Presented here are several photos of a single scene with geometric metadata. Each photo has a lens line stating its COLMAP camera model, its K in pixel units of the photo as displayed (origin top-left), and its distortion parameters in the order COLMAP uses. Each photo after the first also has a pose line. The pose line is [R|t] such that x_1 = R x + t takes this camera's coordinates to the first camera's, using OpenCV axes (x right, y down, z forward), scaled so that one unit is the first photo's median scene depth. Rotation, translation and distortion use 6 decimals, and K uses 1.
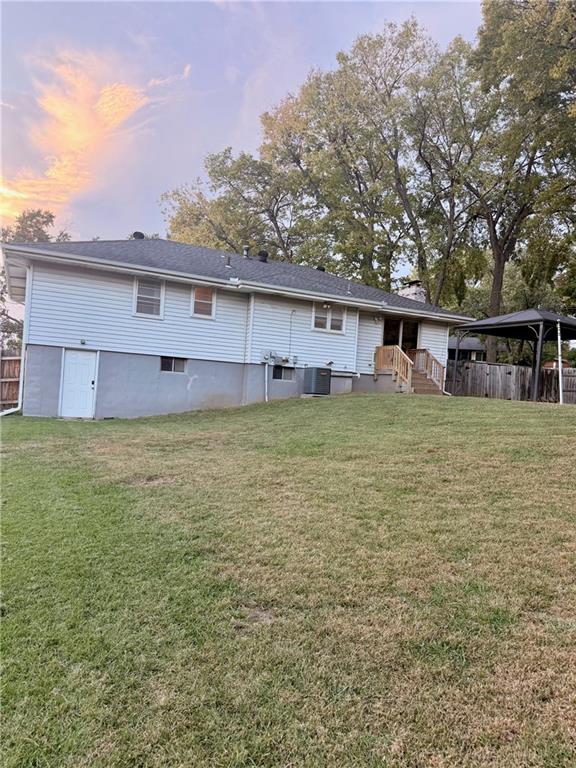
lens RADIAL K [[538.0, 0, 286.3], [0, 538.0, 384.7], [0, 0, 1]] dist [0.011019, 0.001186]
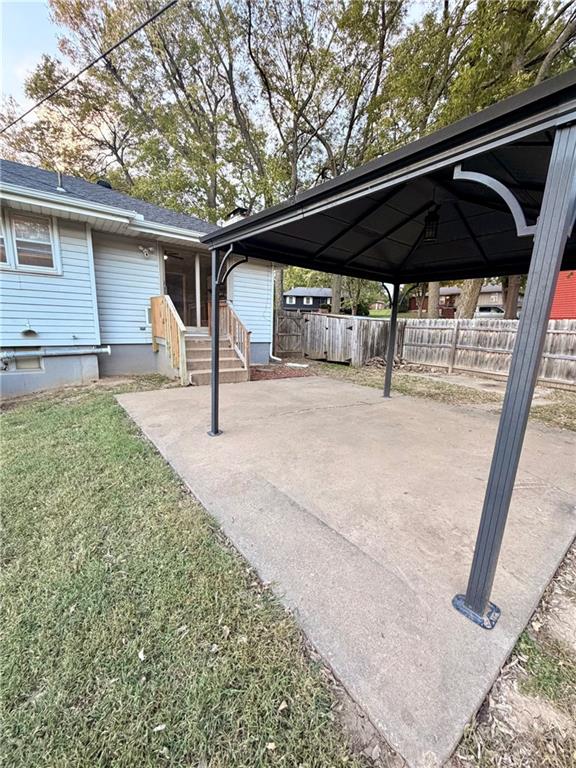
lens RADIAL K [[305.7, 0, 289.5], [0, 305.7, 384.2], [0, 0, 1]] dist [0.000280, -0.000244]
pose [[0.978750, -0.071586, 0.192157, 0.263516], [0.030764, 0.977740, 0.207552, -0.044145], [-0.202737, -0.197230, 0.959165, 0.643639]]
